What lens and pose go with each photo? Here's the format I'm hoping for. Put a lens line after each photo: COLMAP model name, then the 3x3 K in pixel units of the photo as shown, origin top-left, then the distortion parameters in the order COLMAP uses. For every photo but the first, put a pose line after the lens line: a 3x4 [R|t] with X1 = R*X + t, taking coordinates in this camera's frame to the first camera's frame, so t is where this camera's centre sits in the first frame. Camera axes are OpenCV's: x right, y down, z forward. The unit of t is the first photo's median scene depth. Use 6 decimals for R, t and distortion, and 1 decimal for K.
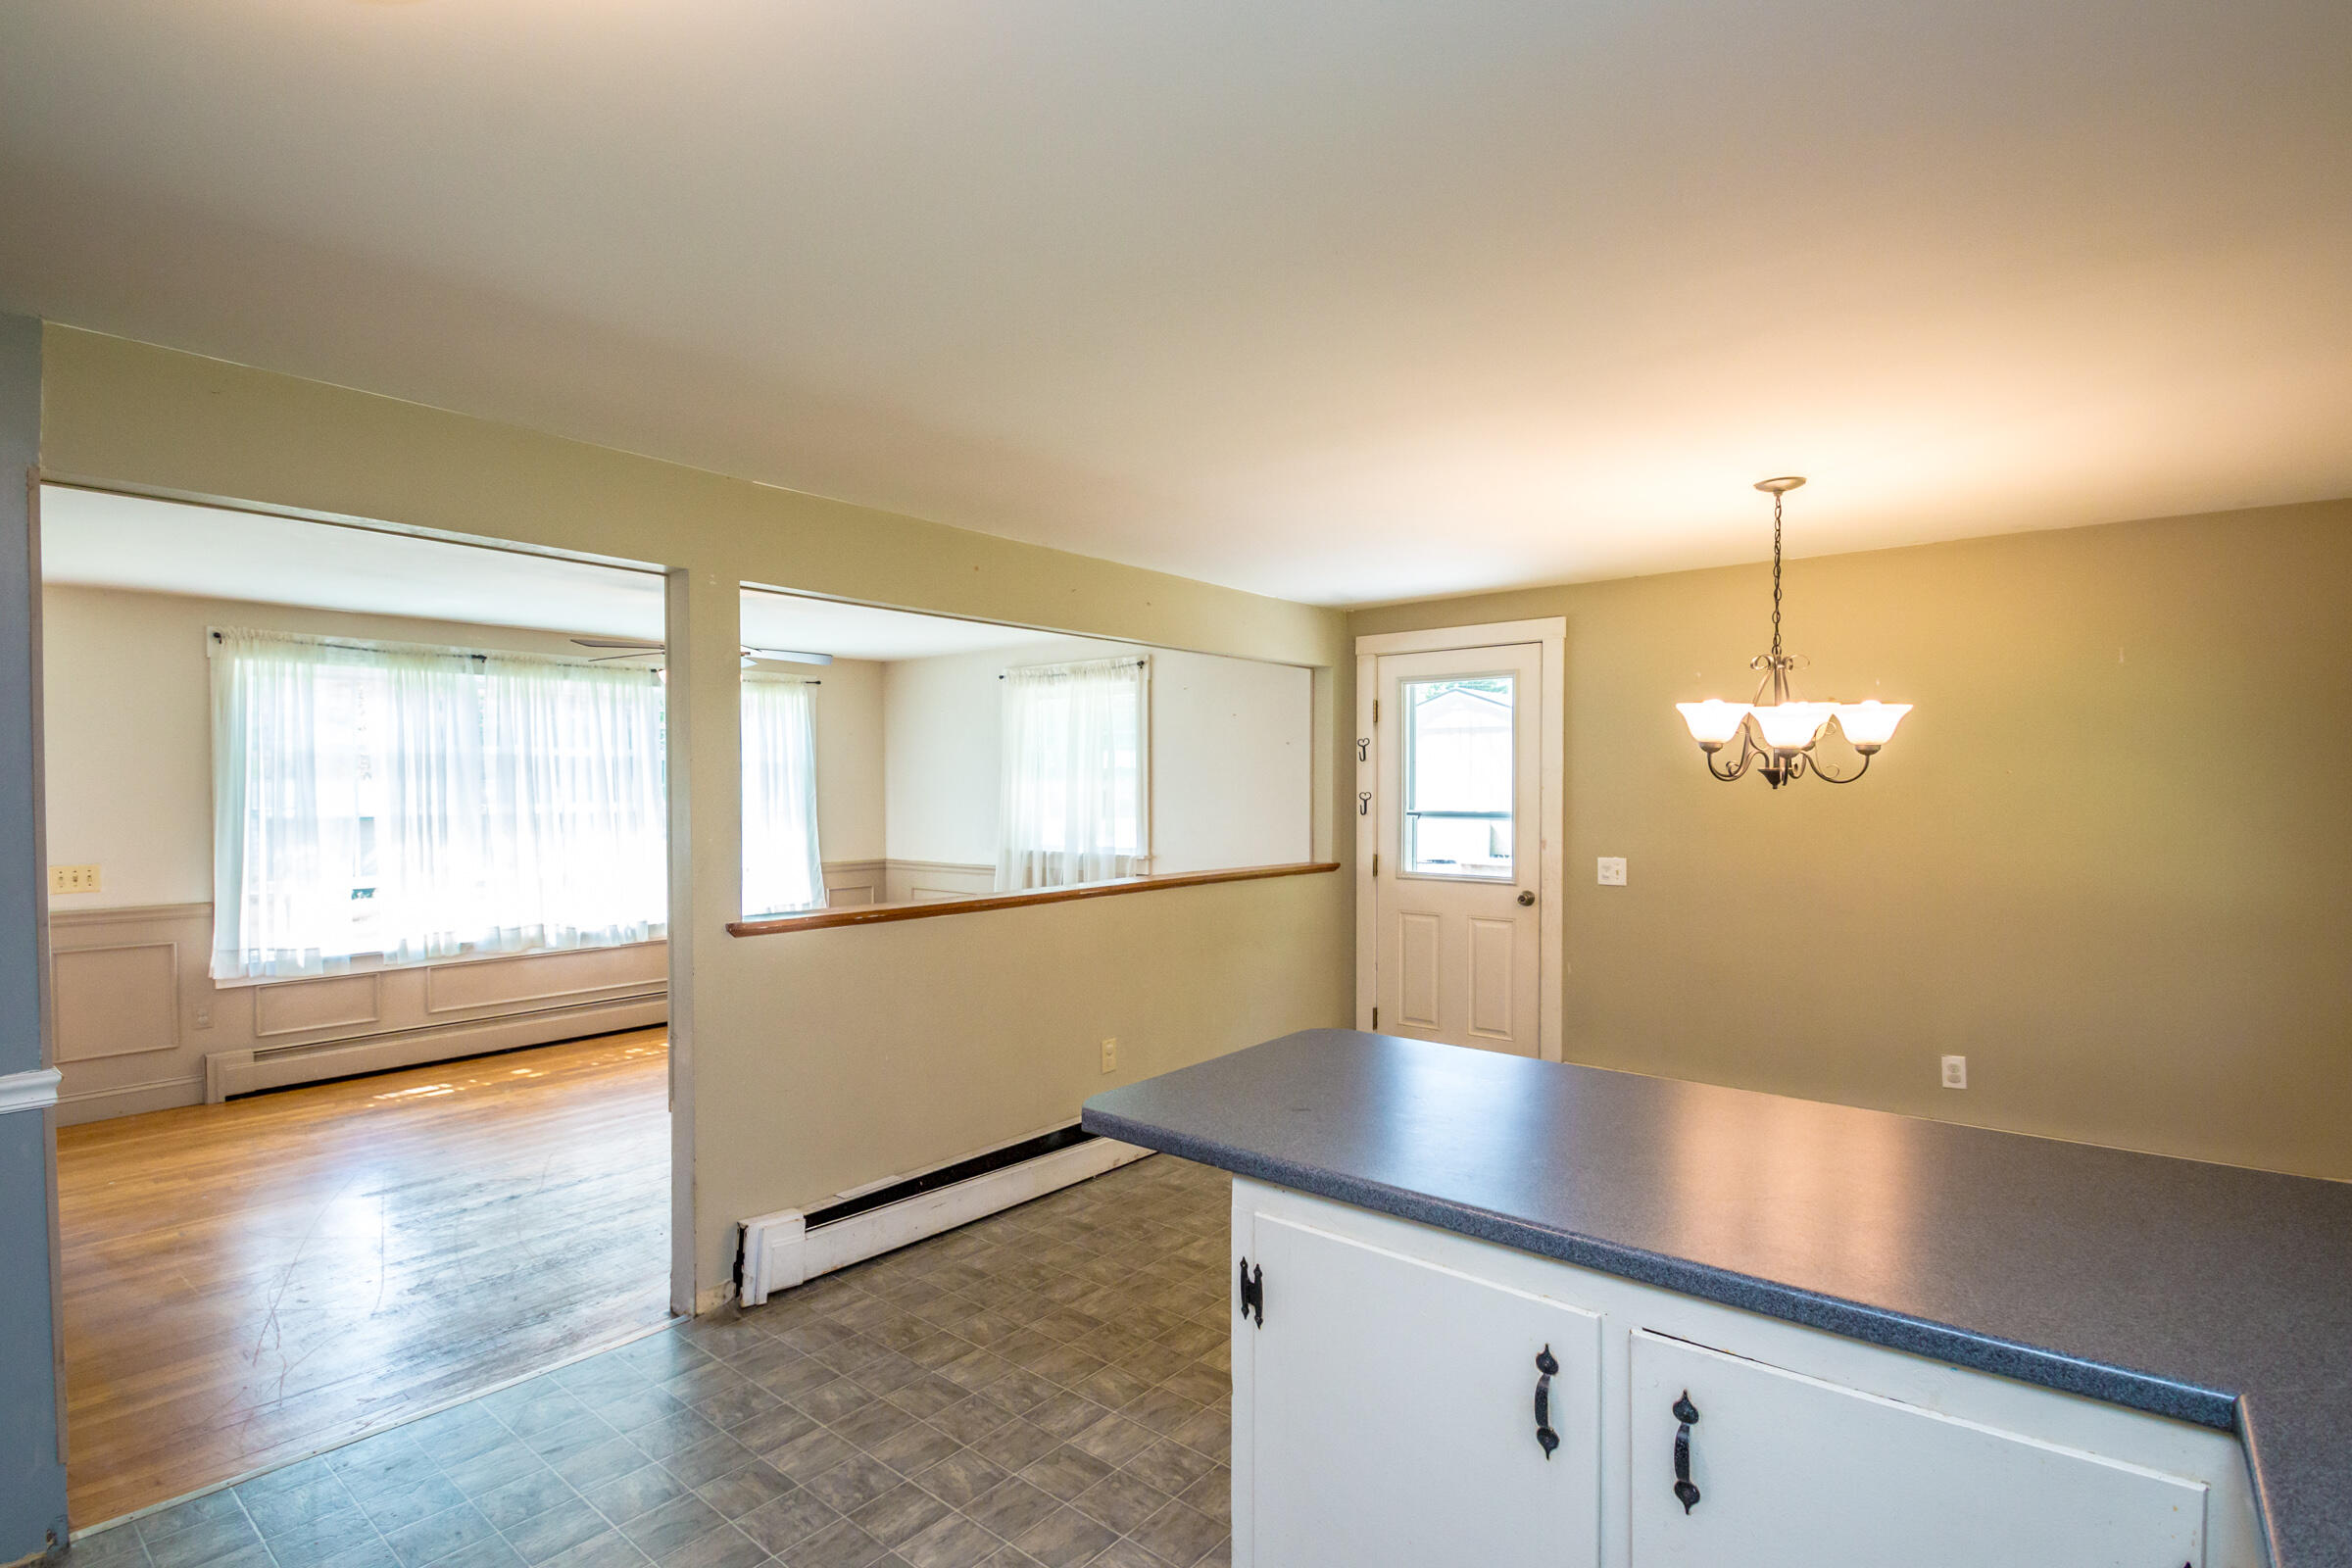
lens RADIAL K [[1132.3, 0, 1127.6], [0, 1132.3, 792.1], [0, 0, 1]] dist [-0.011179, -0.000921]
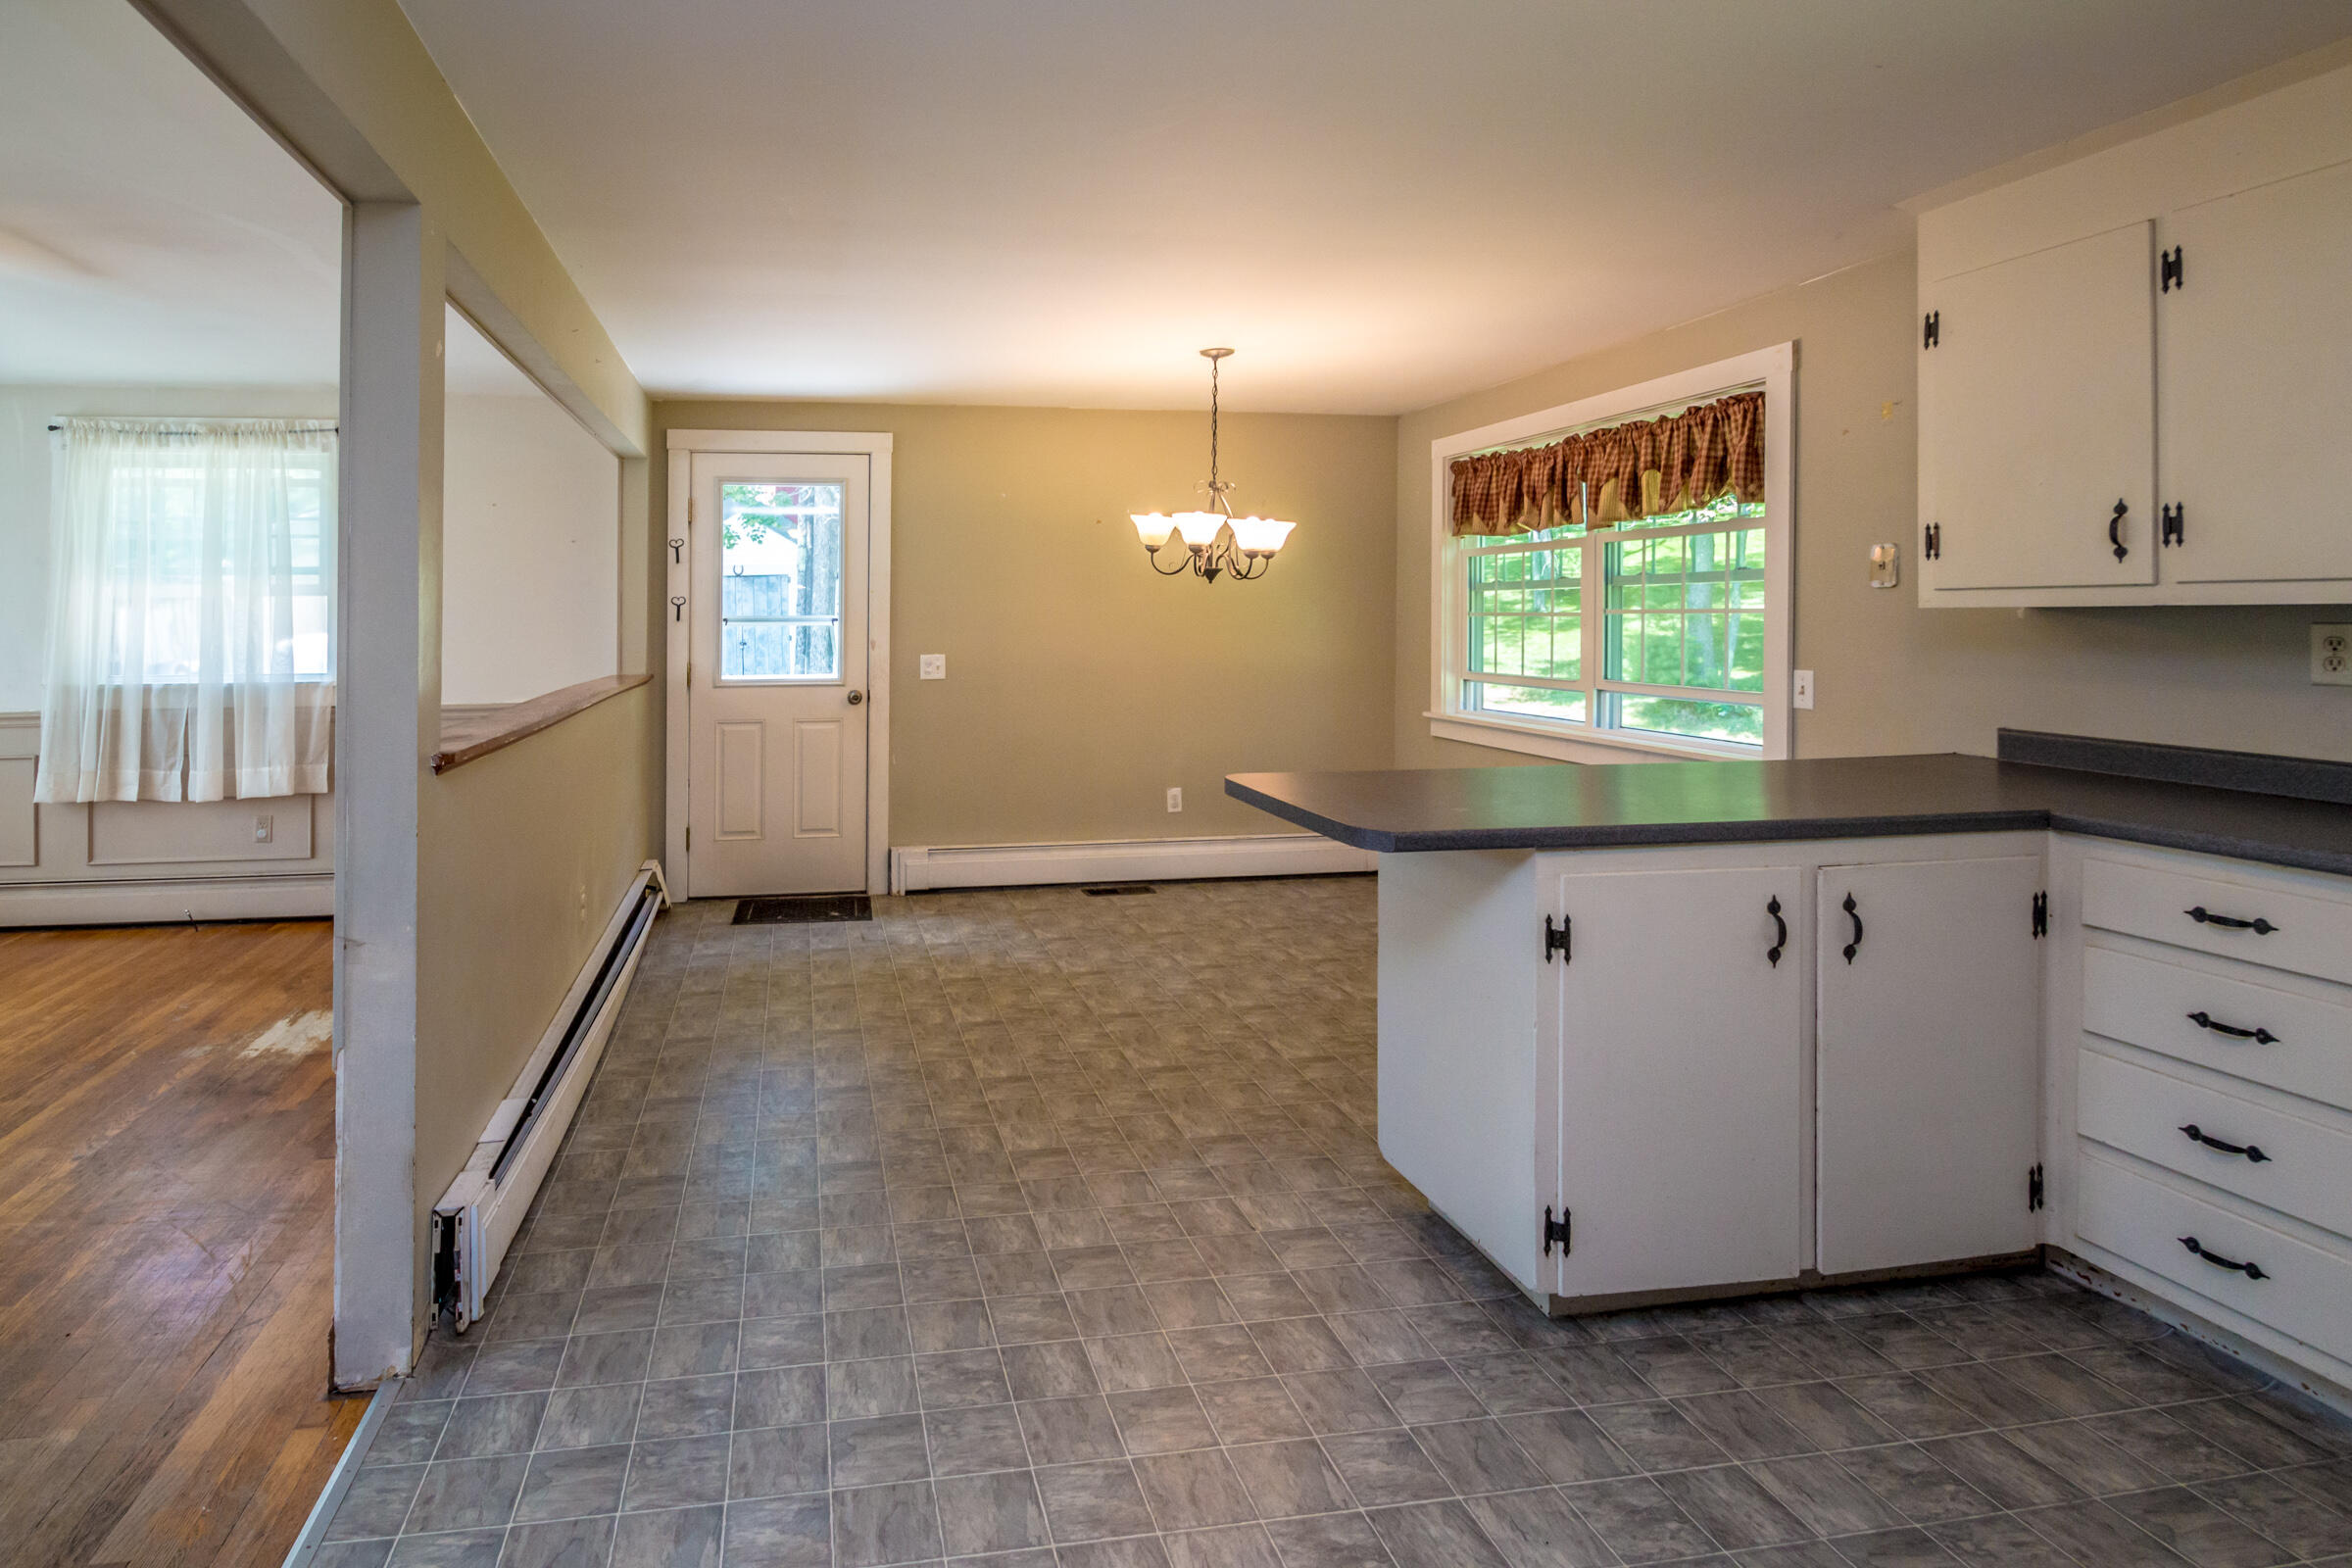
lens RADIAL K [[1202.7, 0, 971.5], [0, 1202.7, 613.4], [0, 0, 1]] dist [-0.012887, -0.000631]
pose [[0.649733, 0.002167, 0.760160, -0.390831], [0.007686, 0.999926, -0.009420, 0.025344], [-0.760124, 0.011964, 0.649668, 0.179417]]
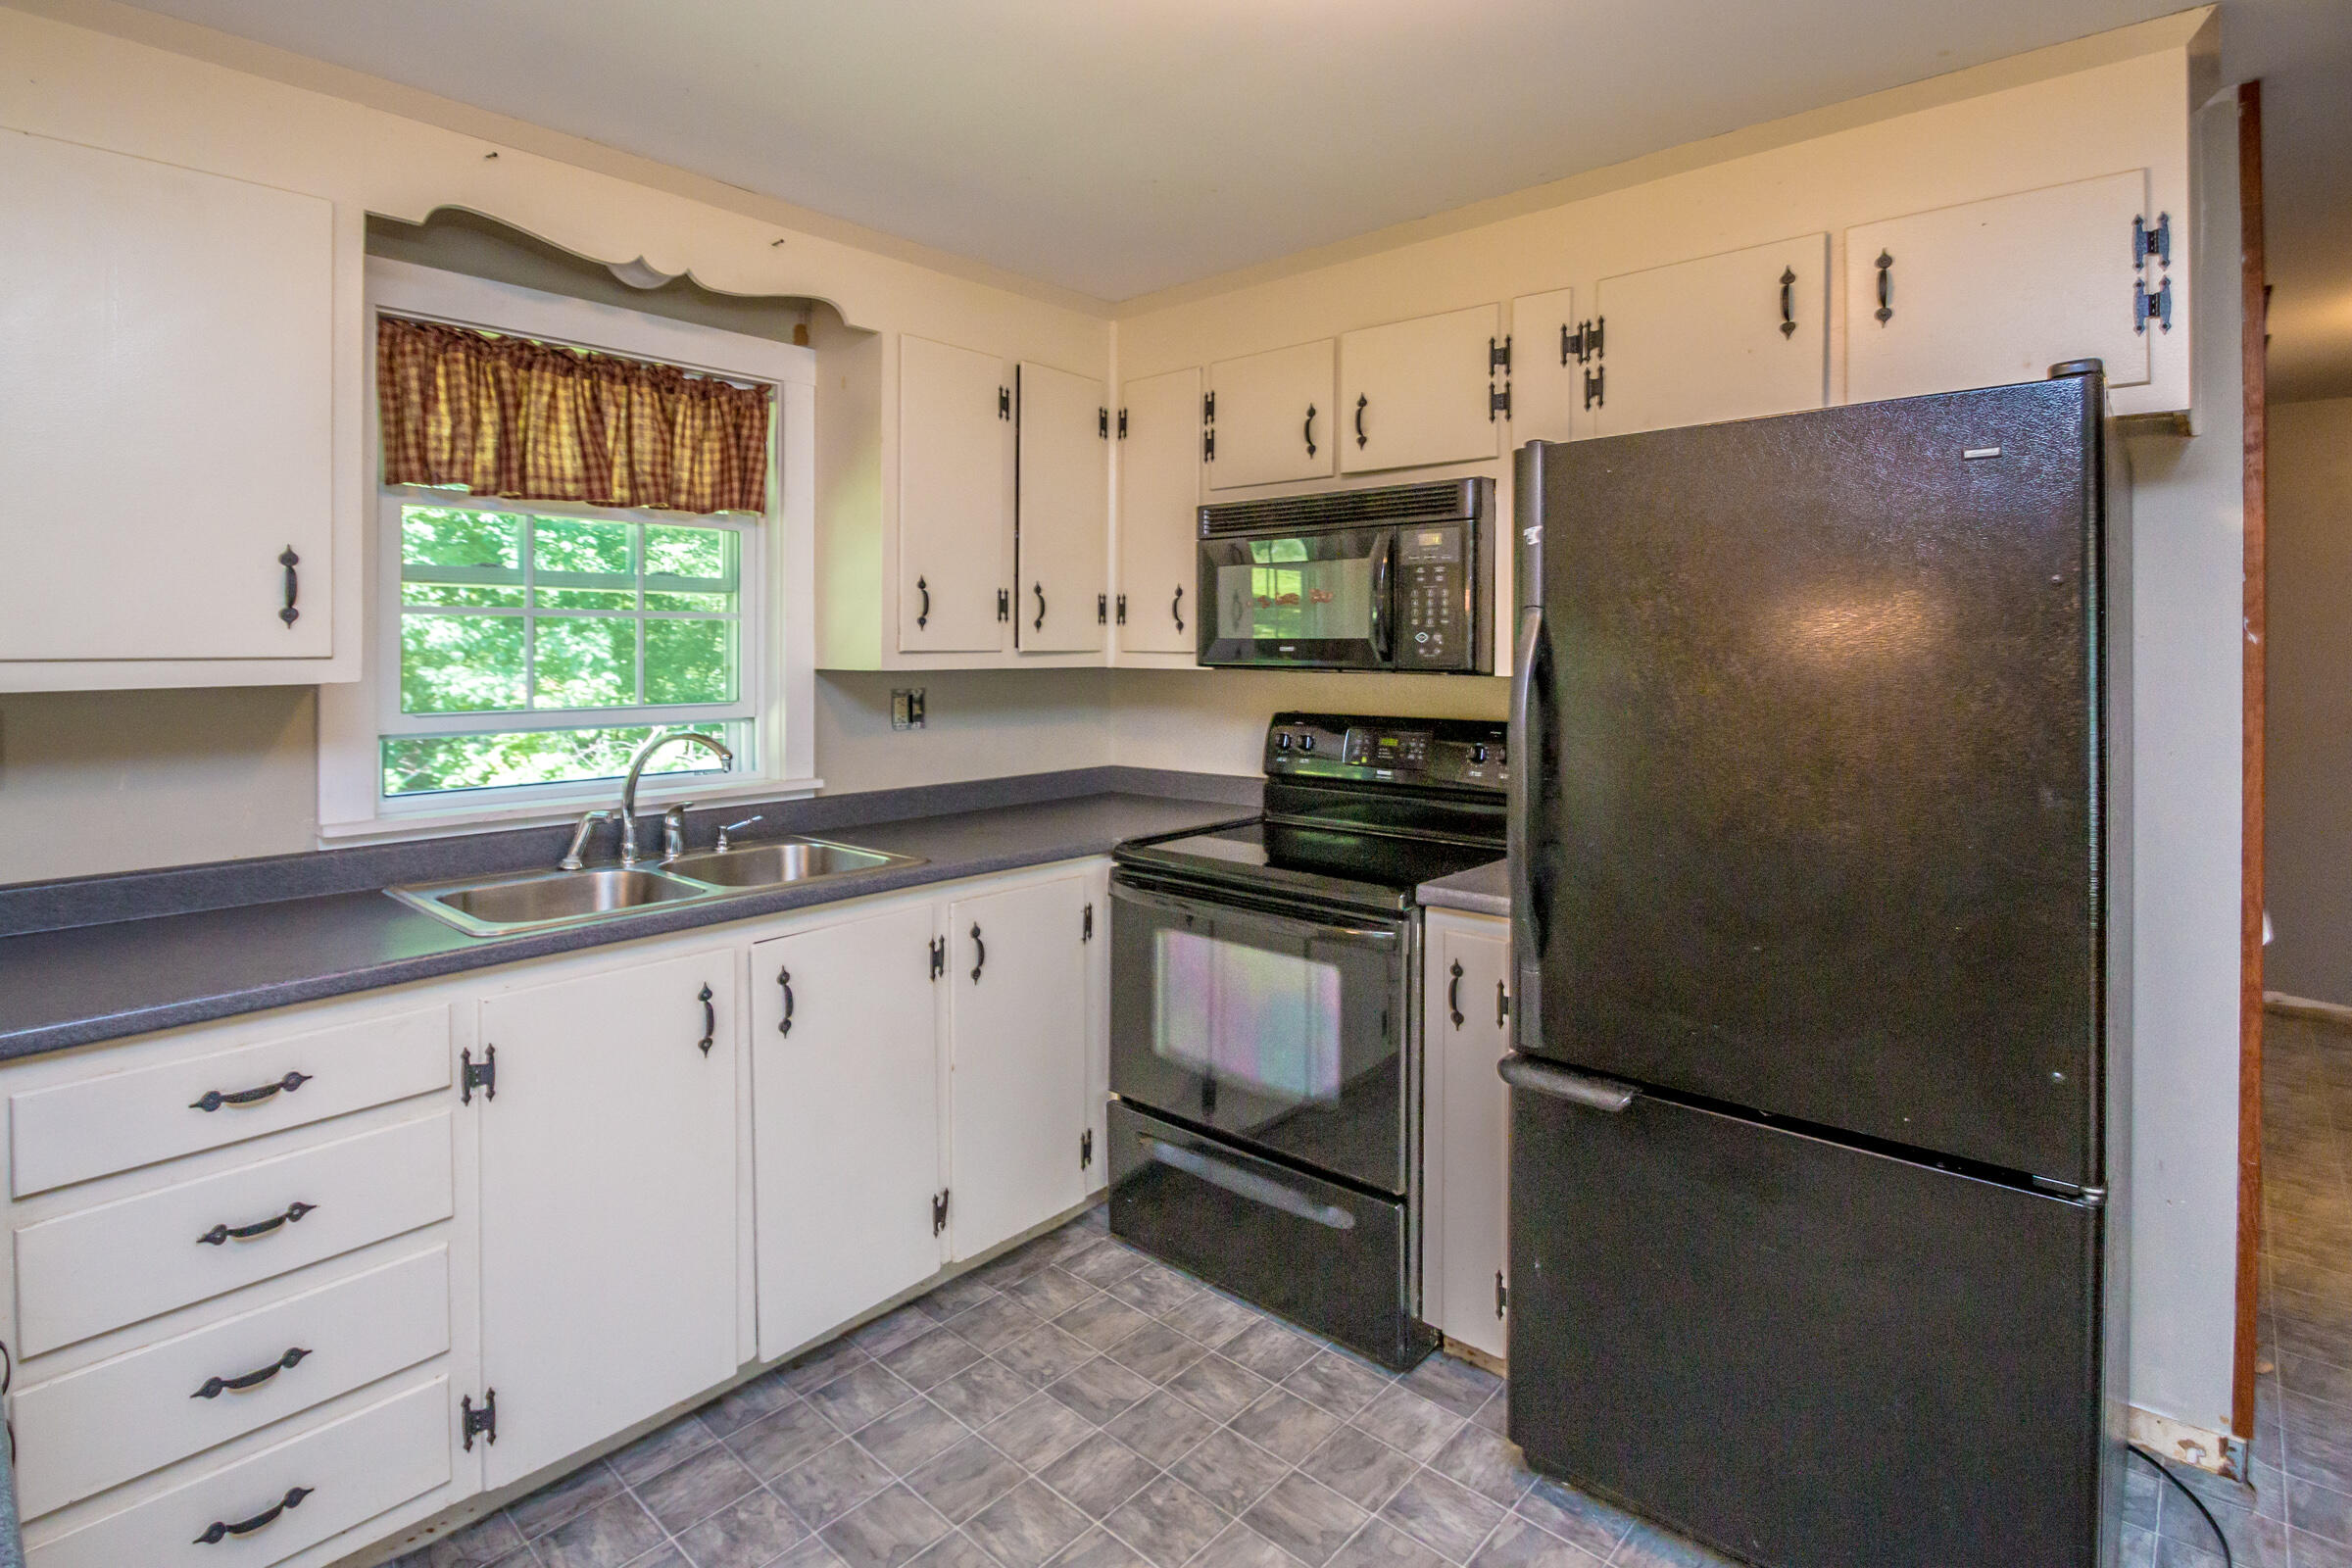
lens RADIAL K [[1161.4, 0, 1157.7], [0, 1161.4, 650.3], [0, 0, 1]] dist [0.000375, -0.000228]
pose [[-0.999483, 0.004021, 0.031894, -0.091672], [0.004378, 0.999929, 0.011128, 0.009699], [-0.031847, 0.011261, -0.999429, 0.399026]]
